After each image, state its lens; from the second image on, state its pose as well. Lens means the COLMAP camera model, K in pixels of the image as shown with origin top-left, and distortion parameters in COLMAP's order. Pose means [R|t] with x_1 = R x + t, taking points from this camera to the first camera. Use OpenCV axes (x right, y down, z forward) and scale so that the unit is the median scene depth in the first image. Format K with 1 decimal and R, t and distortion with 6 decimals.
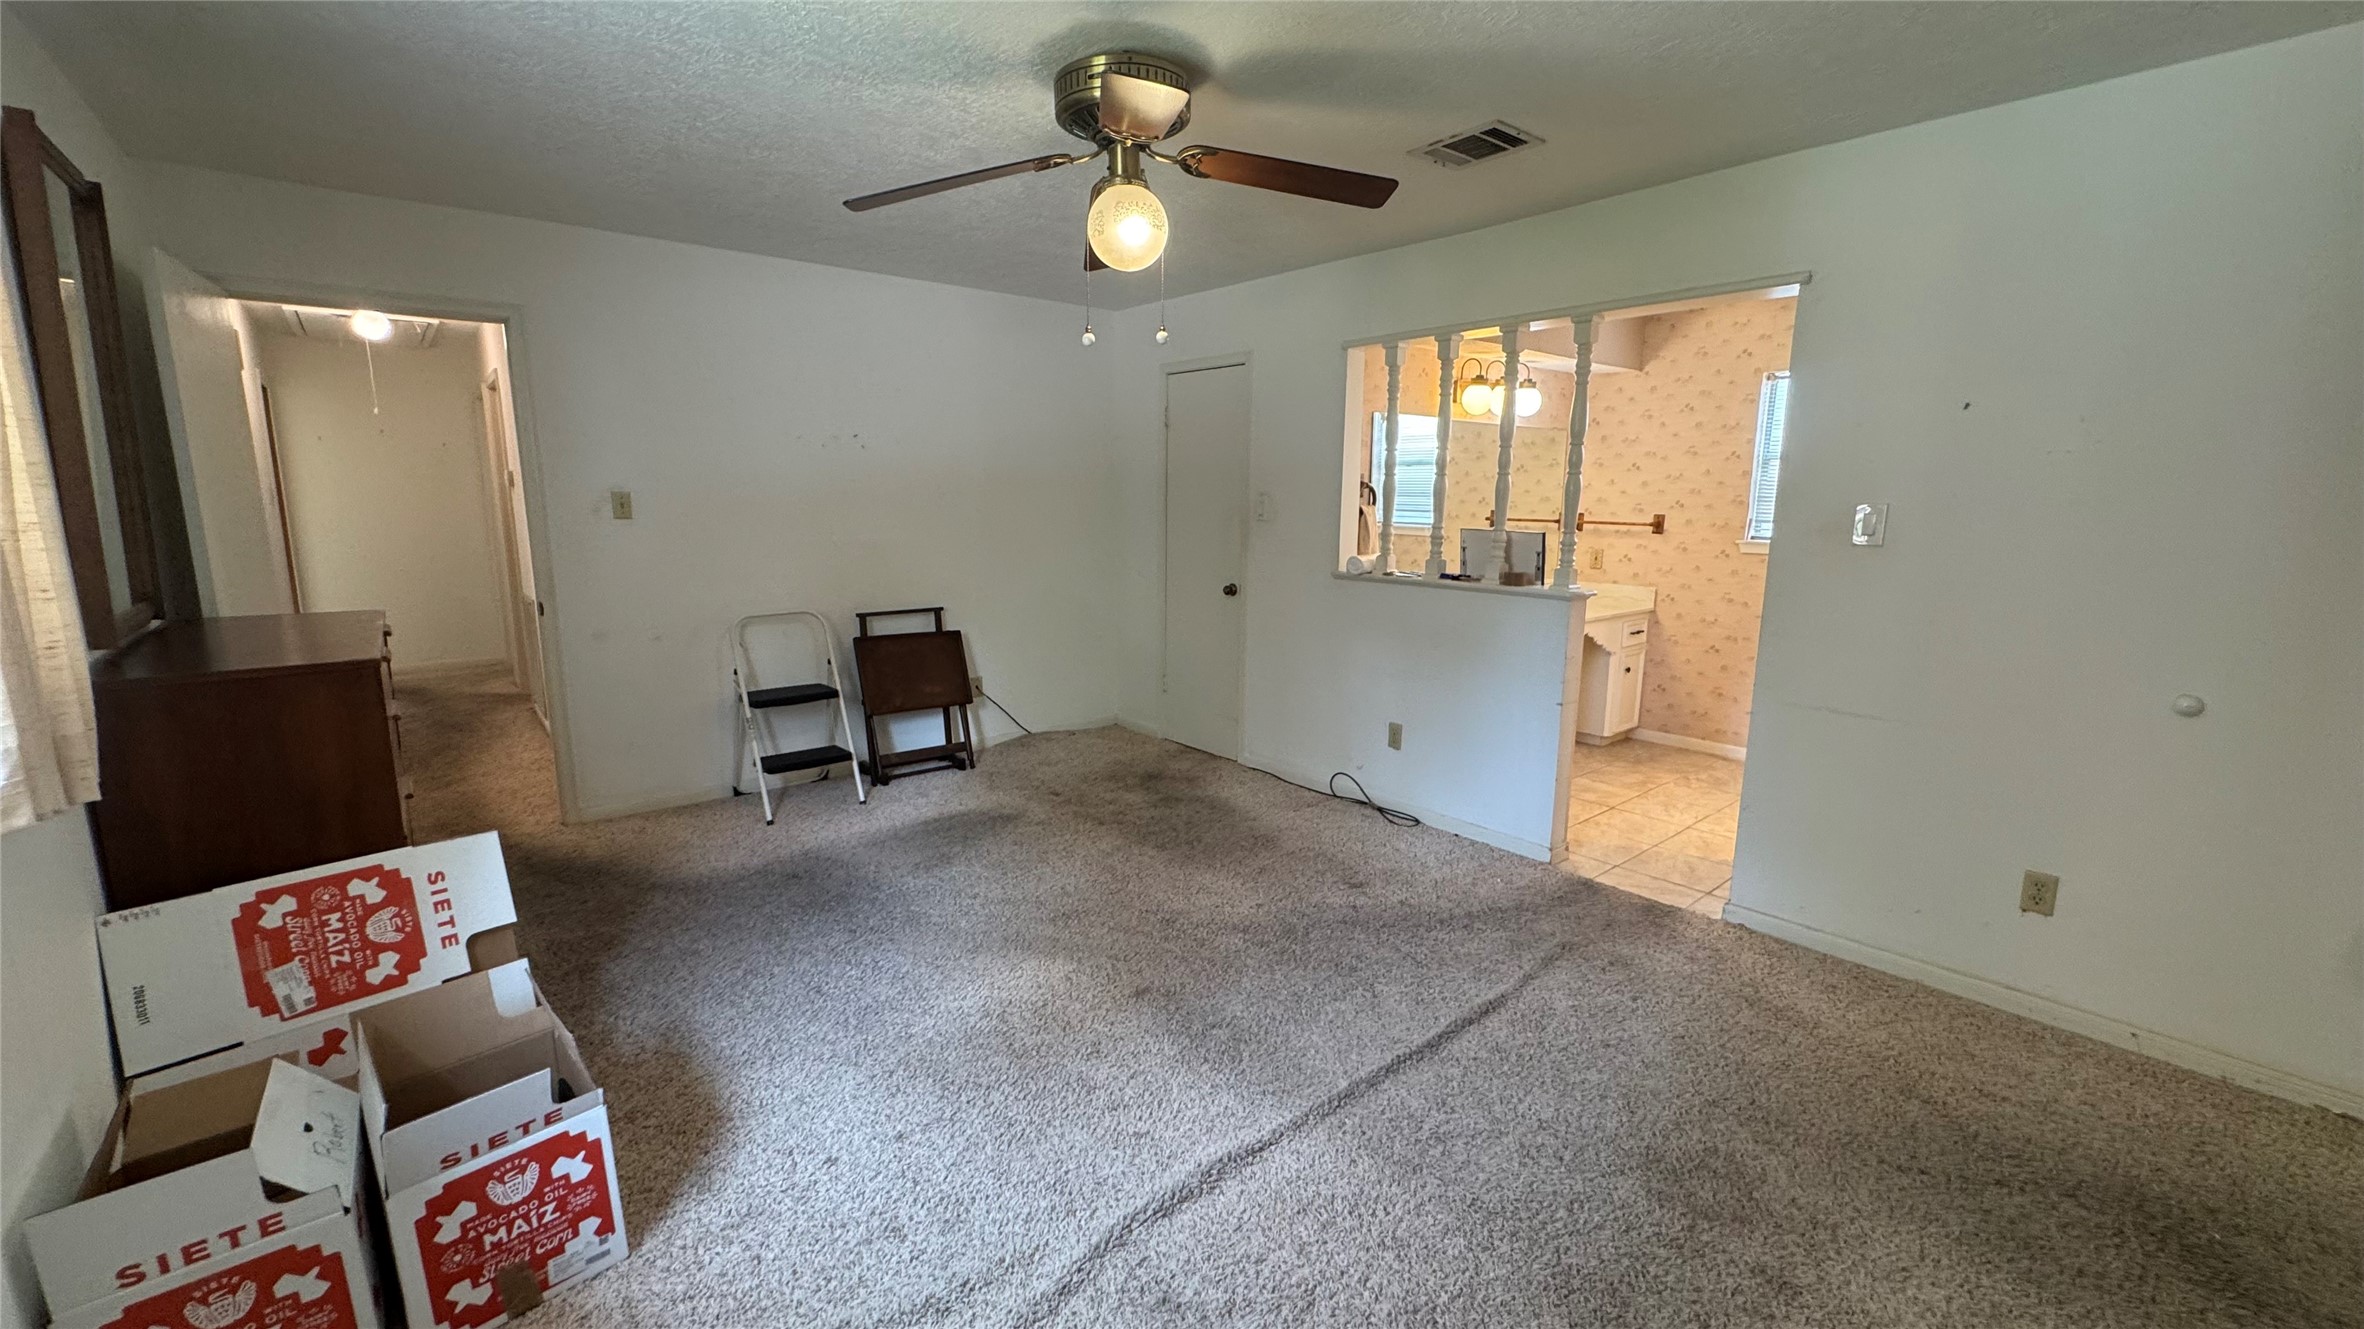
lens RADIAL K [[944.5, 0, 1178.4], [0, 944.5, 654.2], [0, 0, 1]] dist [-0.002700, 0.000277]
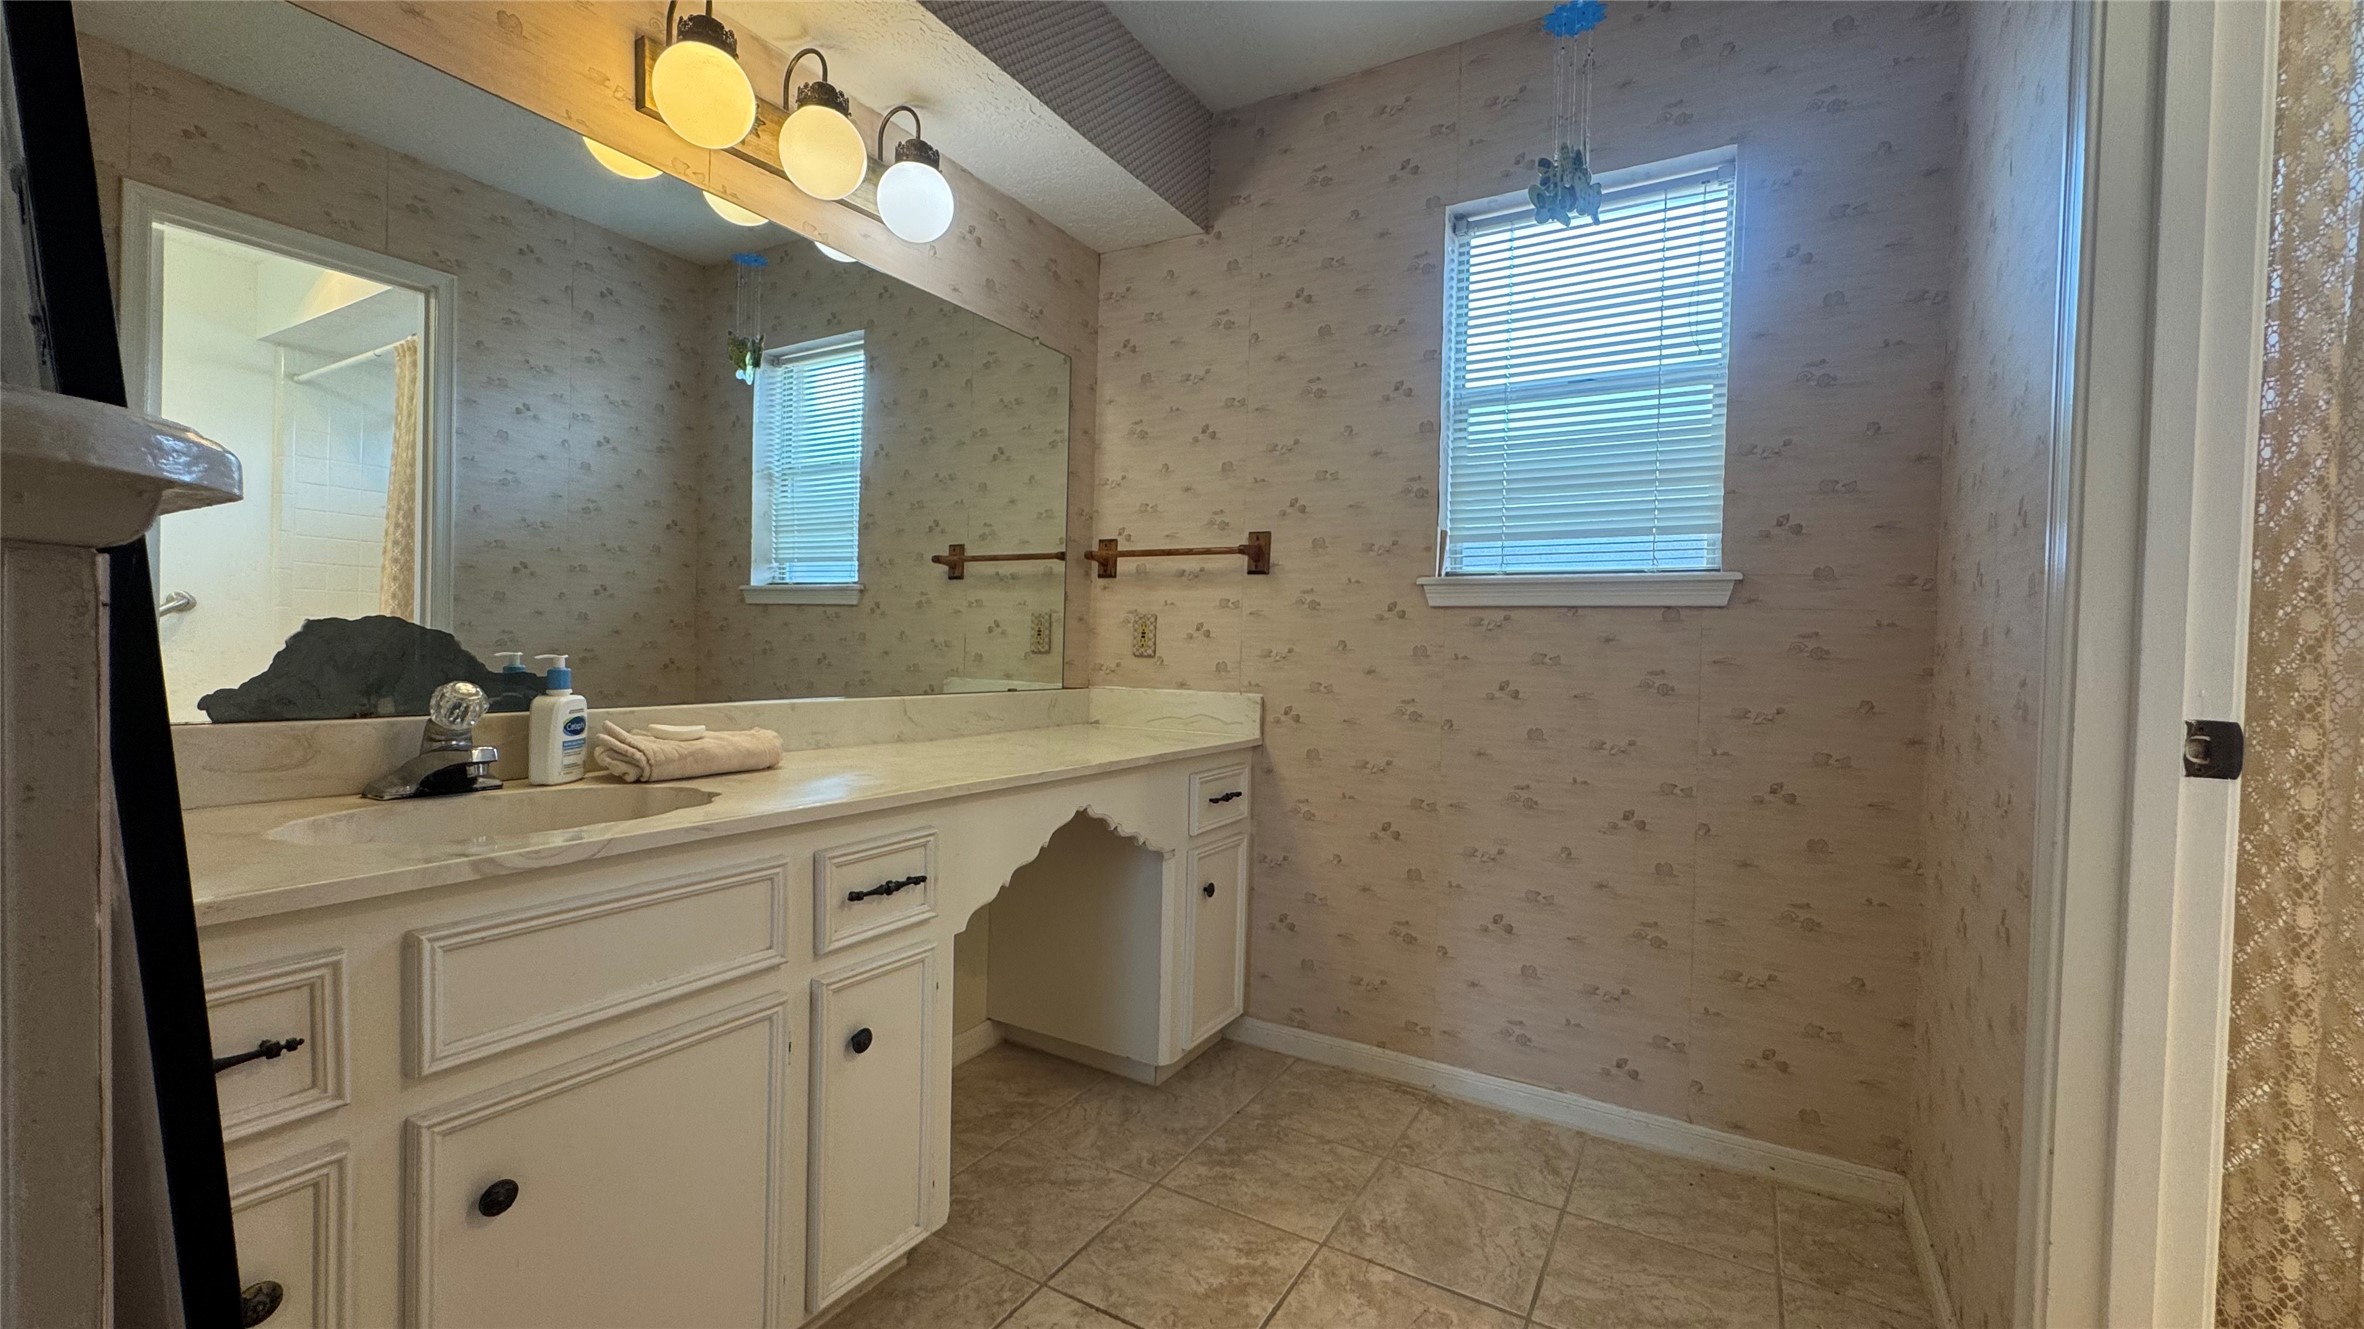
lens RADIAL K [[944.5, 0, 1183.2], [0, 944.5, 665.6], [0, 0, 1]] dist [-0.002700, 0.000277]
pose [[0.942976, 0.006728, 0.332794, 0.324111], [0.042238, 0.989295, -0.139680, -0.023202], [-0.330171, 0.145772, 0.932597, 0.598047]]
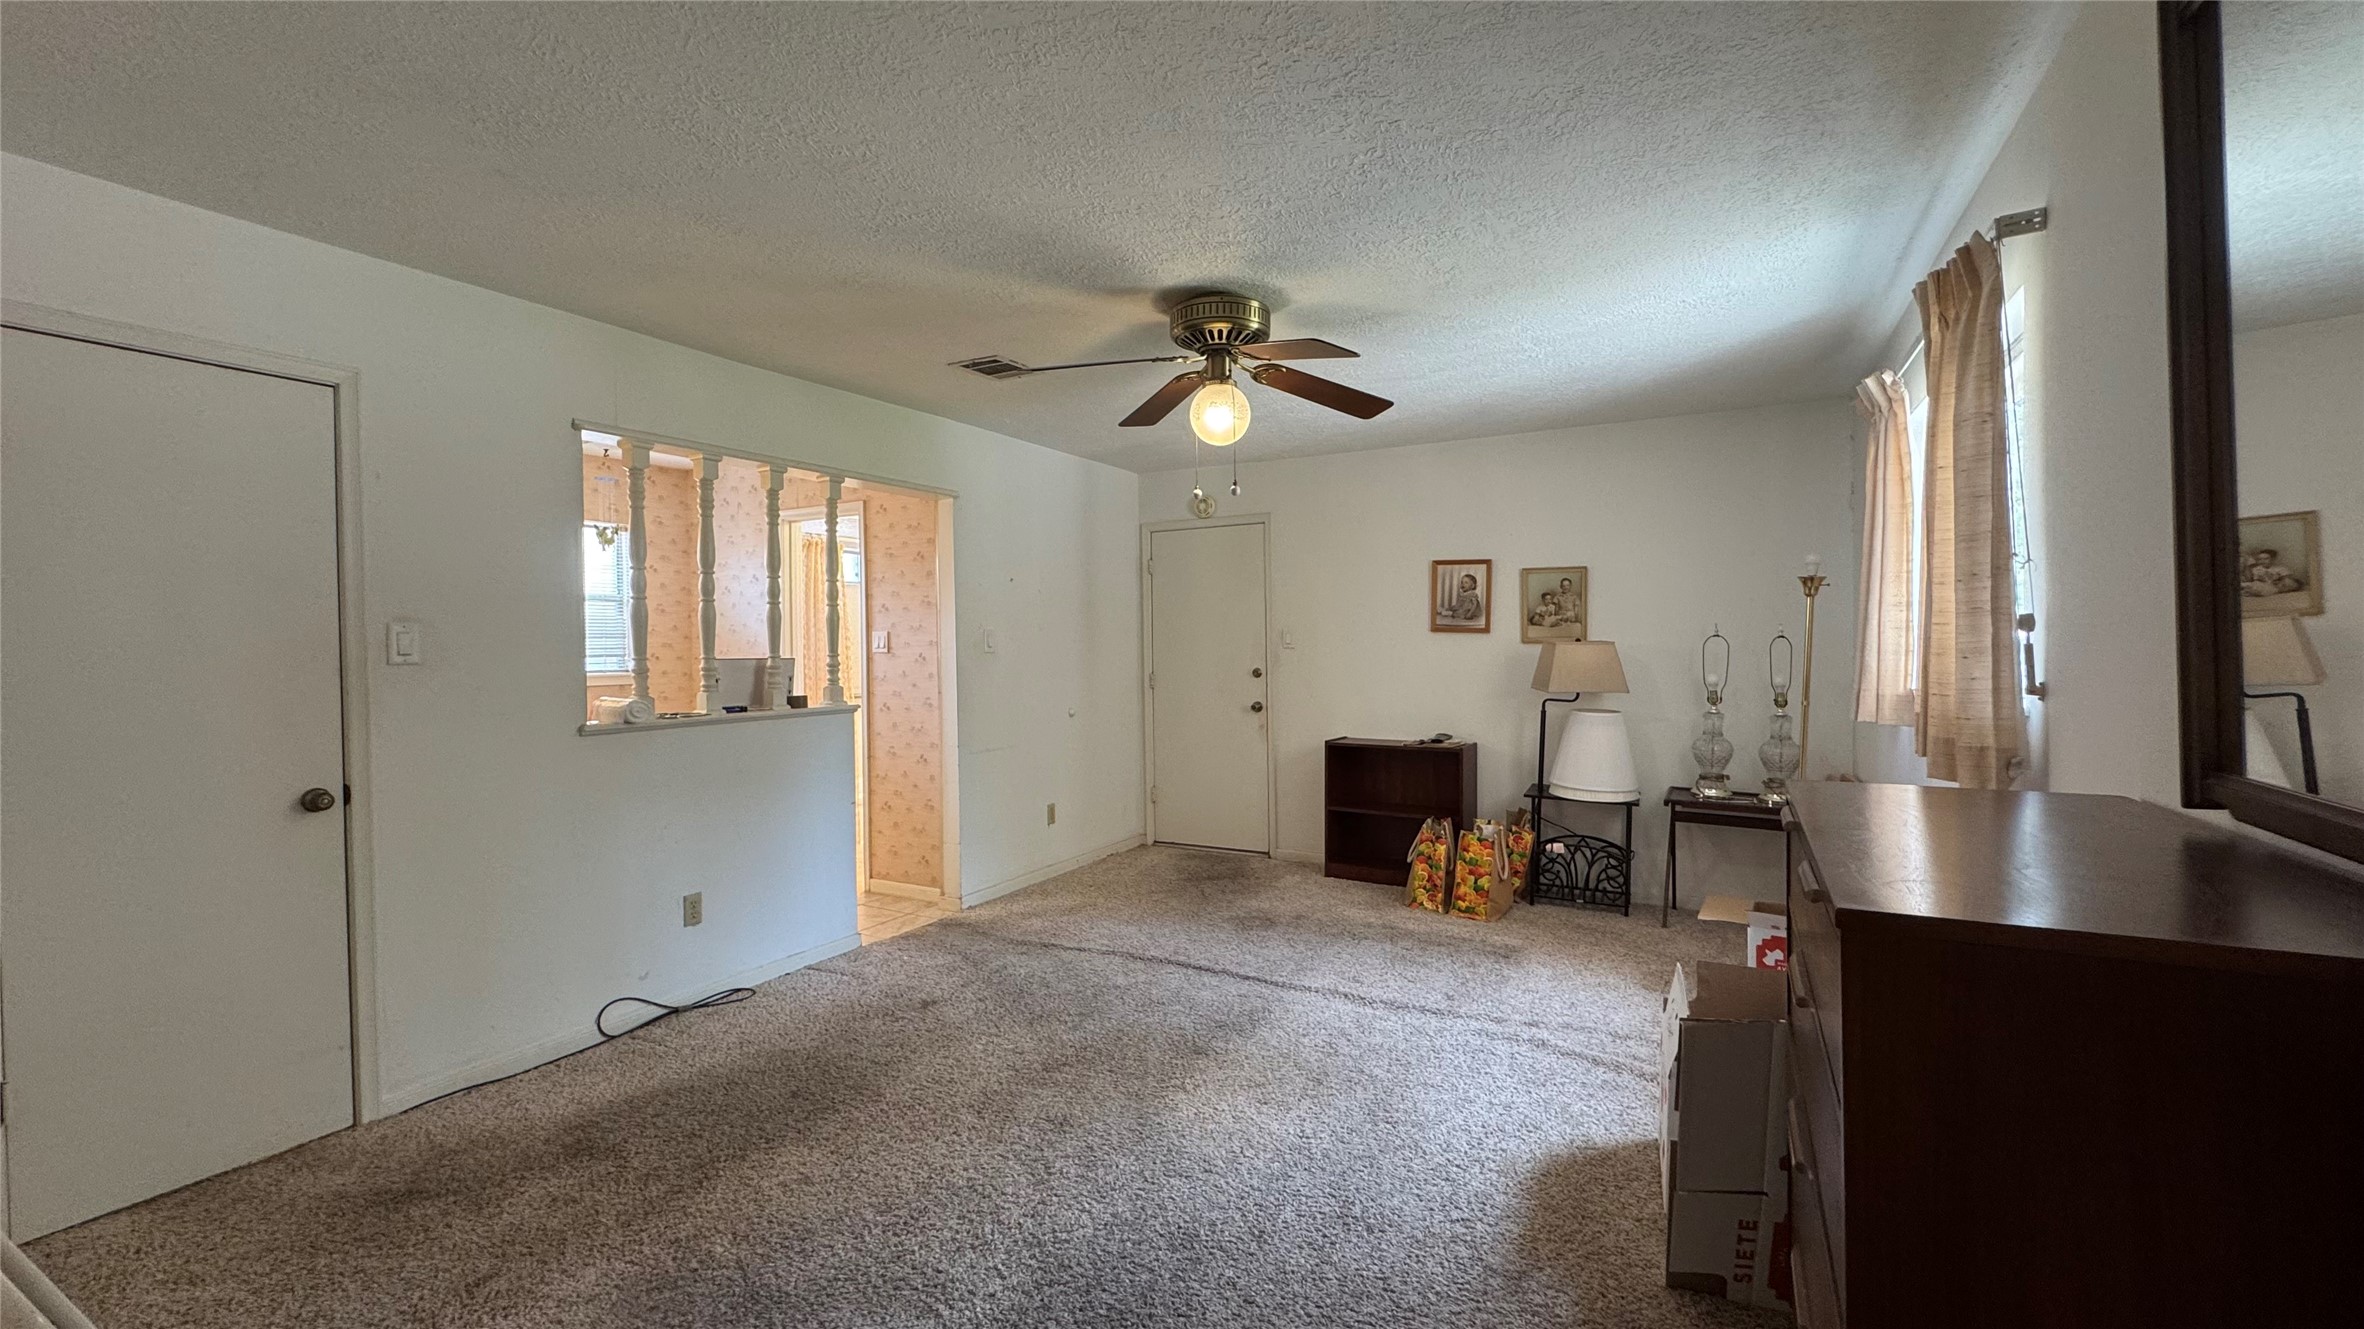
lens RADIAL K [[944.5, 0, 1181.6], [0, 944.5, 658.9], [0, 0, 1]] dist [-0.002700, 0.000277]
pose [[-0.356134, -0.016688, 0.934286, -0.841035], [0.167376, 0.982531, 0.081351, -0.151741], [-0.919323, 0.185348, -0.347119, 1.037786]]
